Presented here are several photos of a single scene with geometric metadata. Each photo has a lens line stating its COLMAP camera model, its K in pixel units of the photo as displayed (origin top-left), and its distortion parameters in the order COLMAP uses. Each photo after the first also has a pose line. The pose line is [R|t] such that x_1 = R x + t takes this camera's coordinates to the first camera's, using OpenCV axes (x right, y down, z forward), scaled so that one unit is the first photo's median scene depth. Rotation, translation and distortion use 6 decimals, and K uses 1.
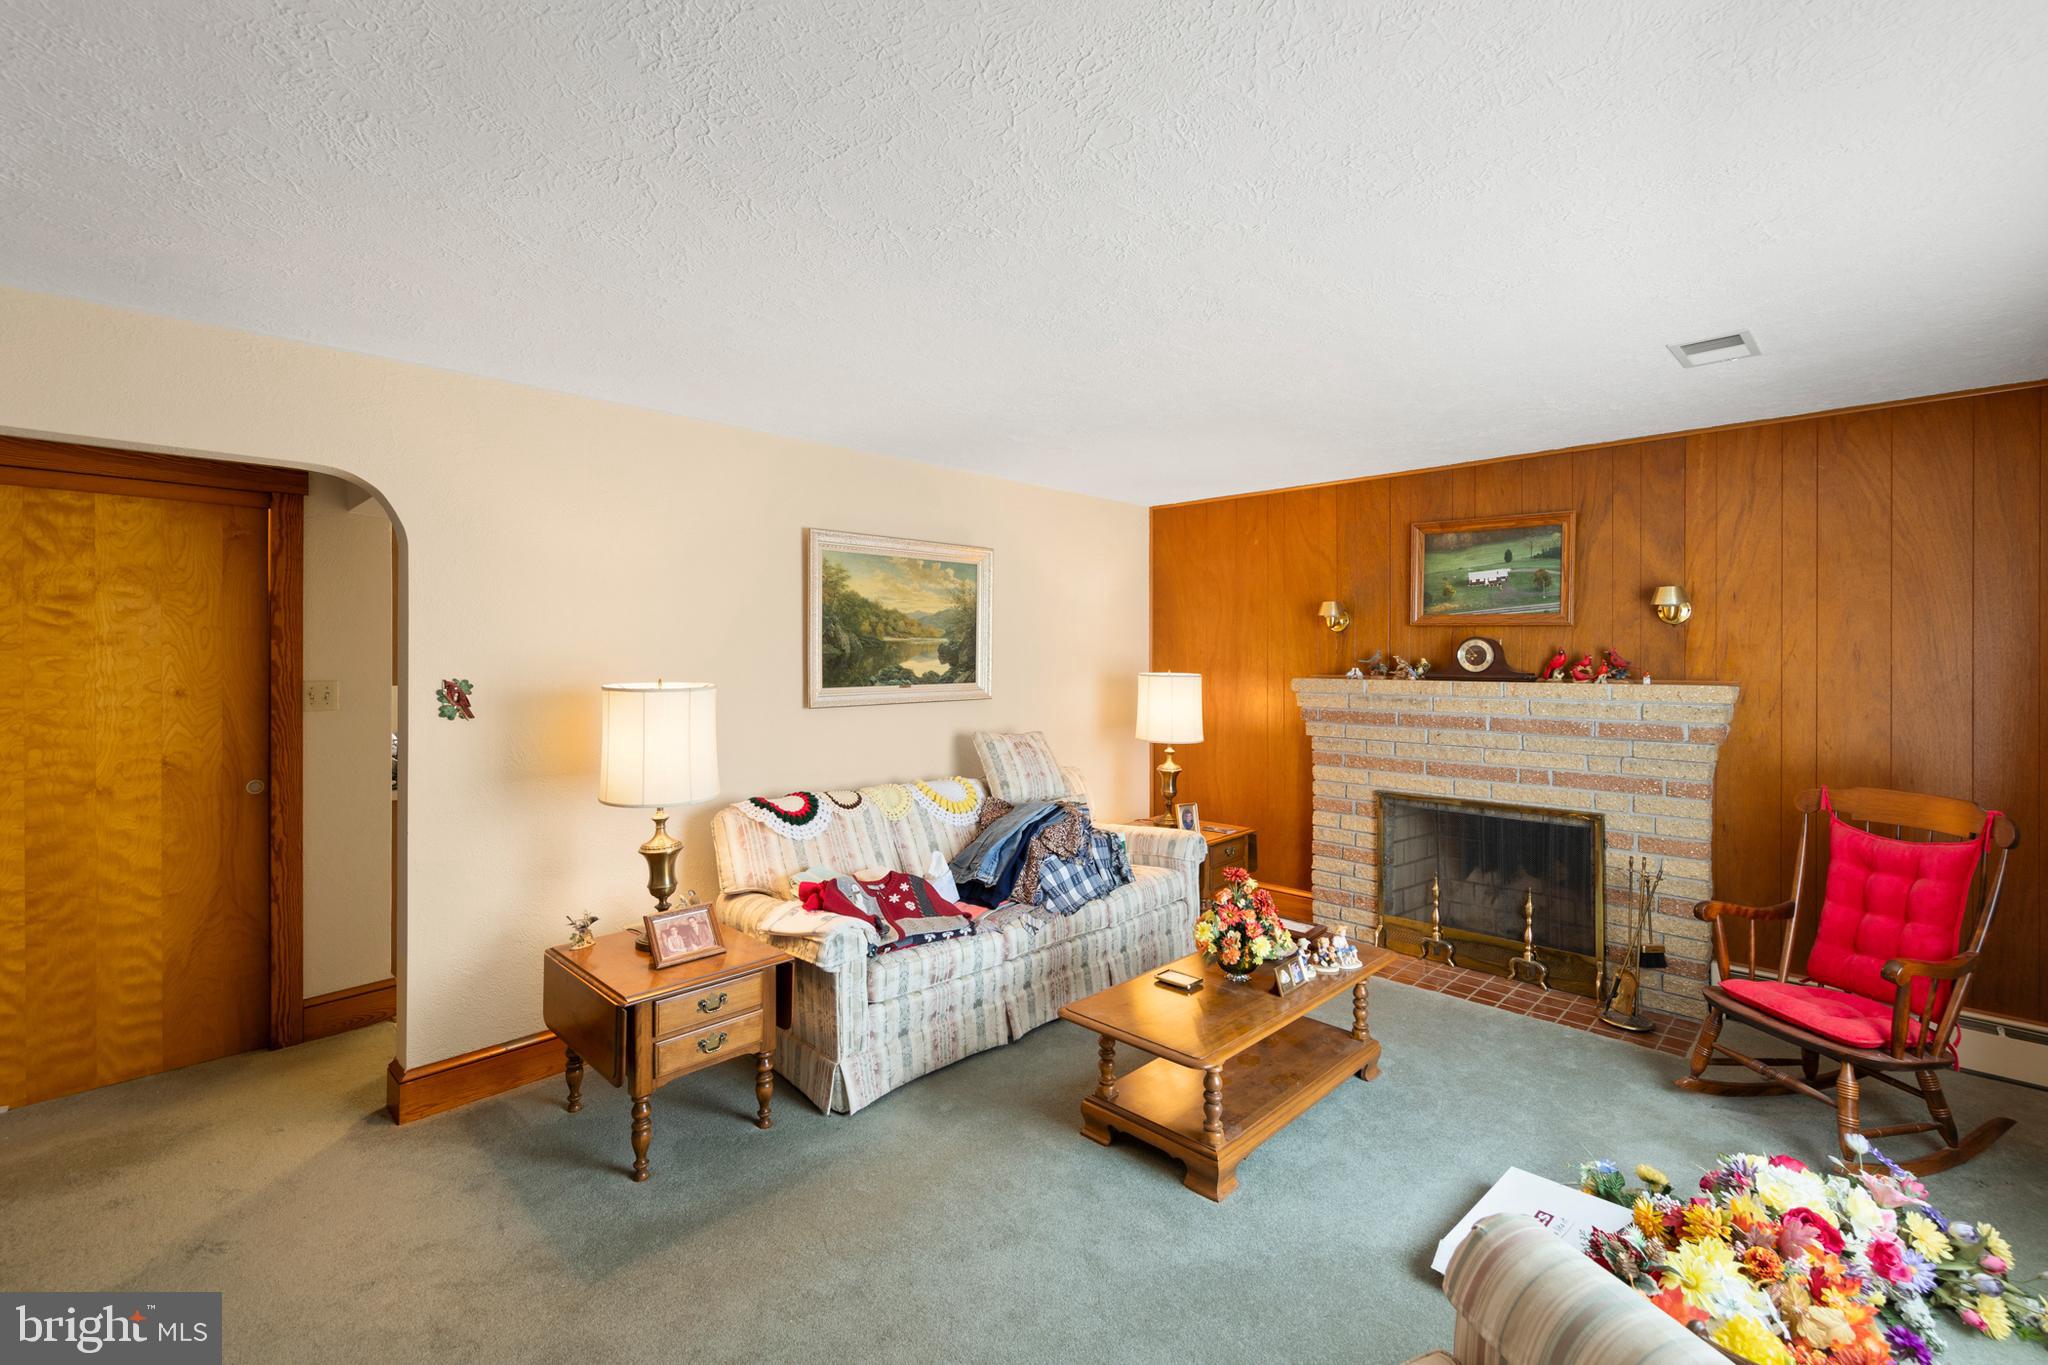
lens RADIAL K [[862.3, 0, 1027.5], [0, 862.3, 664.9], [0, 0, 1]] dist [-0.000059, 0.000078]
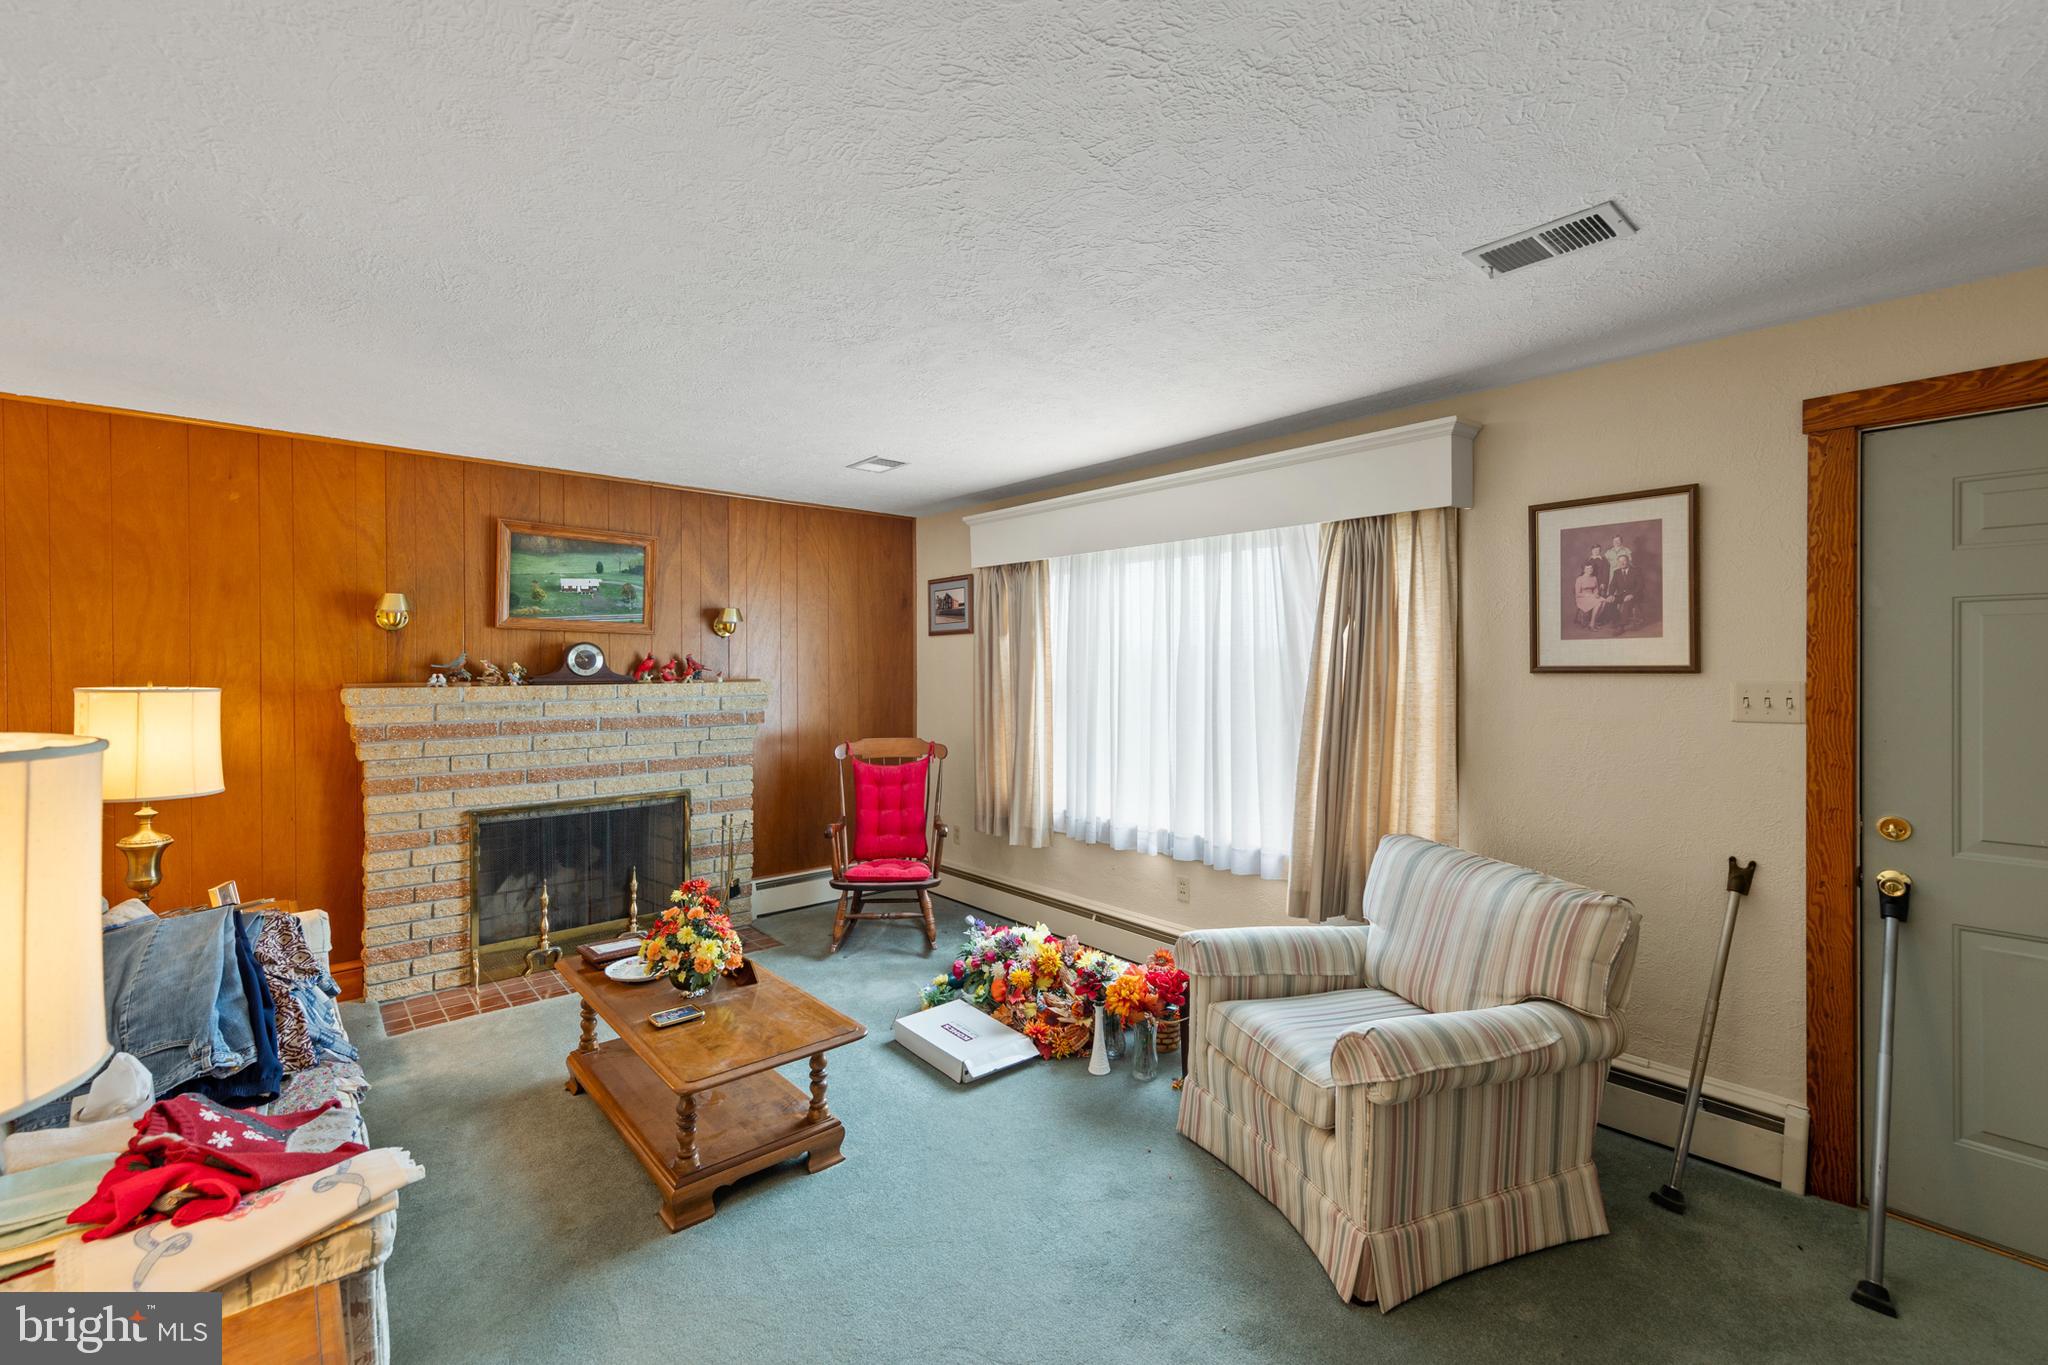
lens RADIAL K [[862.3, 0, 1023.8], [0, 862.3, 678.7], [0, 0, 1]] dist [-0.000059, 0.000078]
pose [[0.083759, -0.017489, 0.996333, -0.477008], [0.010435, 0.999807, 0.016673, -0.000040], [-0.996431, 0.009000, 0.083926, 0.387017]]
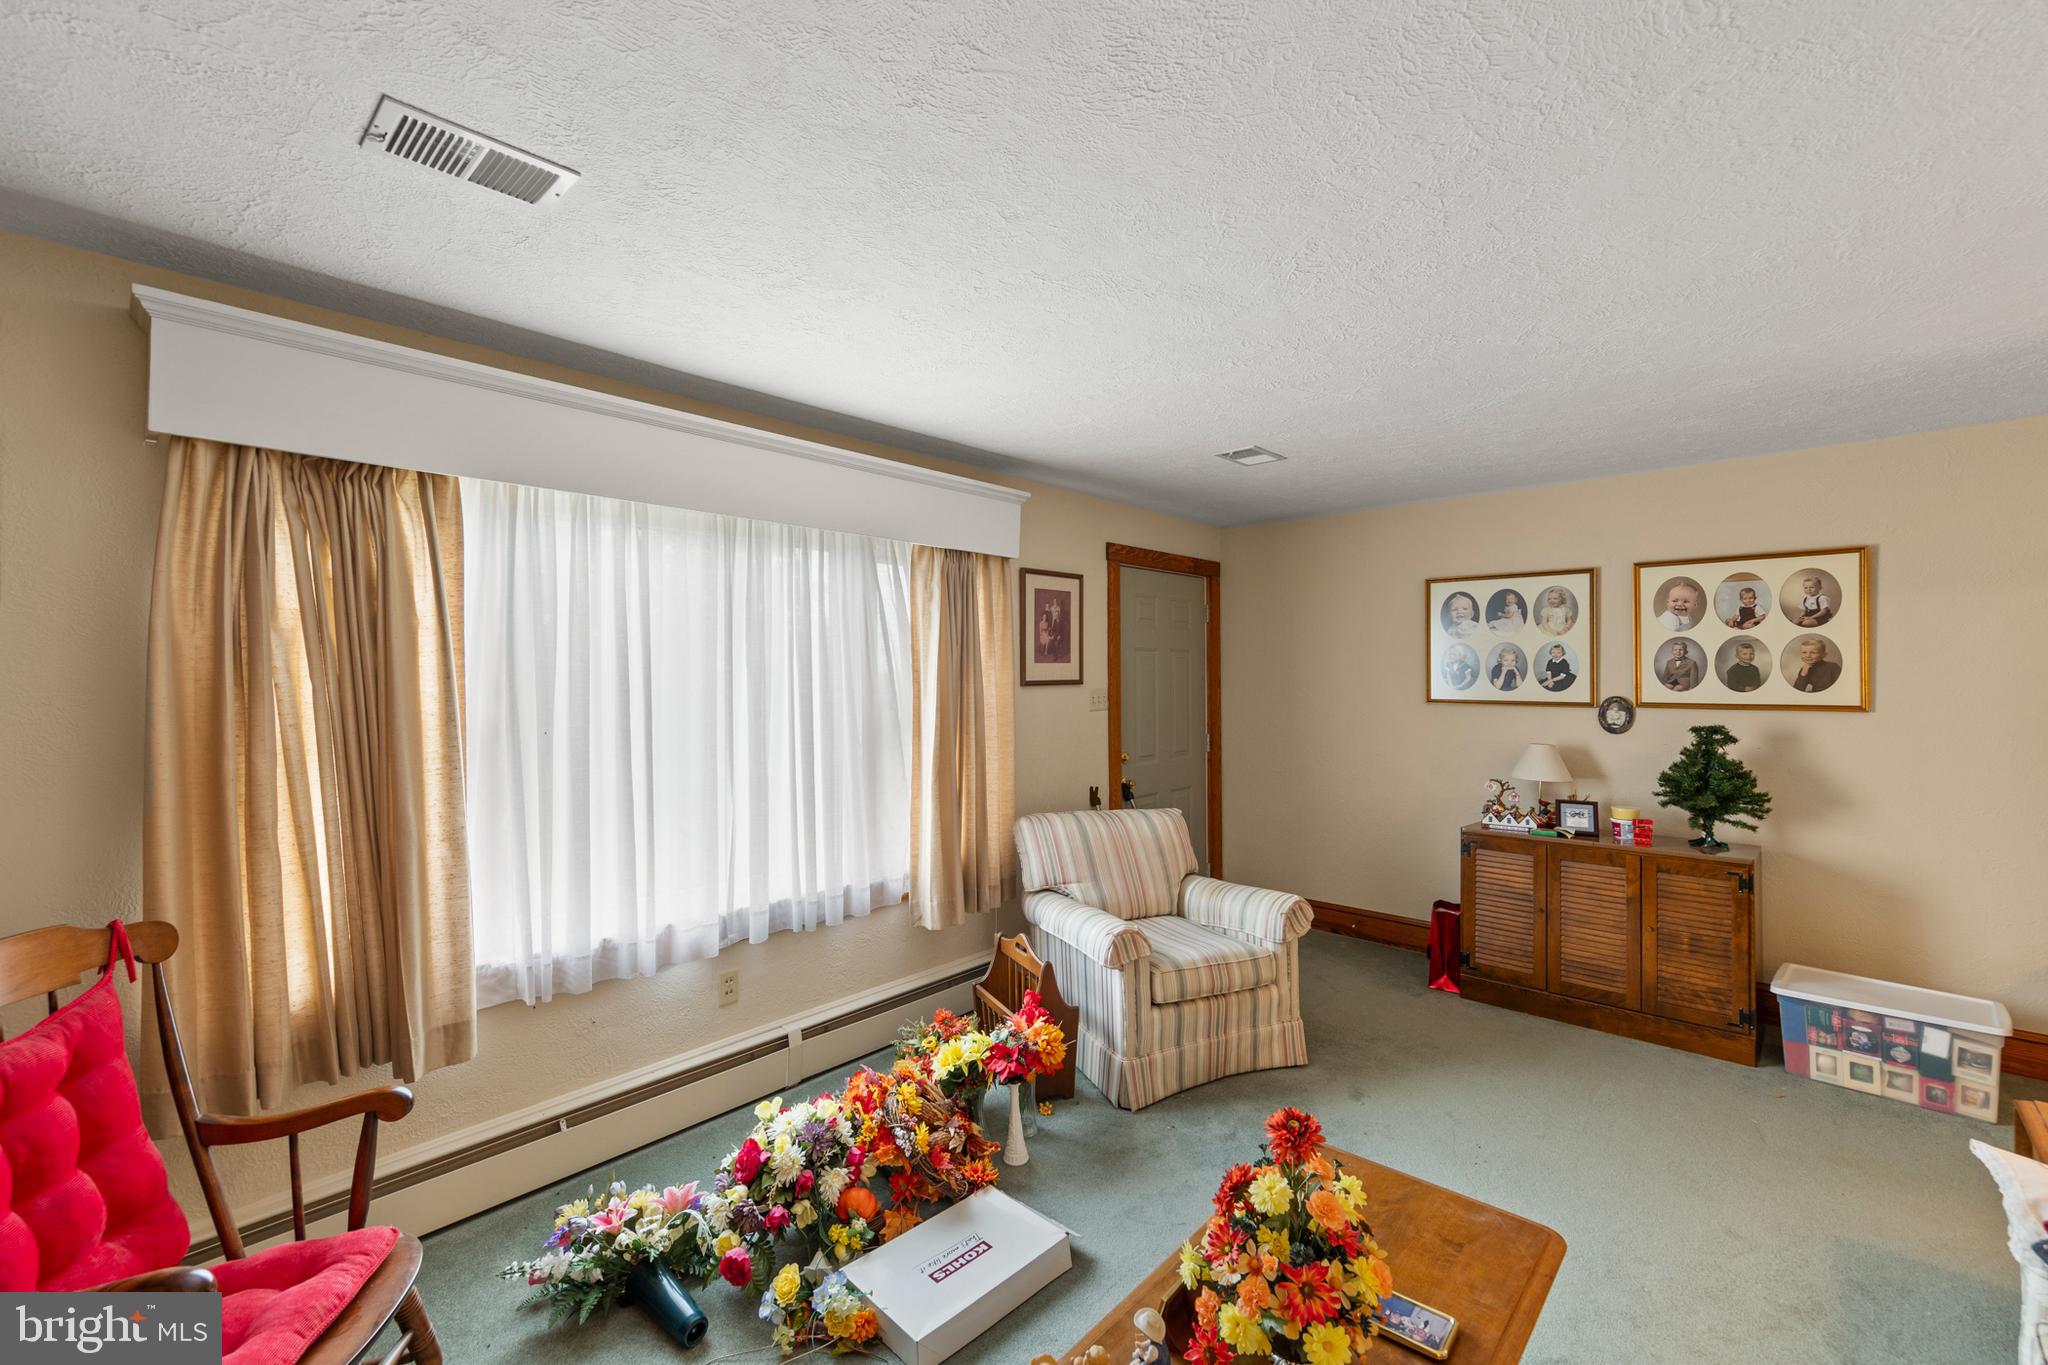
lens RADIAL K [[862.3, 0, 1034.8], [0, 862.3, 667.6], [0, 0, 1]] dist [-0.000059, 0.000078]
pose [[-0.999416, 0.003109, -0.034025, 0.104484], [0.002980, 0.999988, 0.003830, -0.010301], [0.034036, 0.003726, -0.999414, 0.880884]]
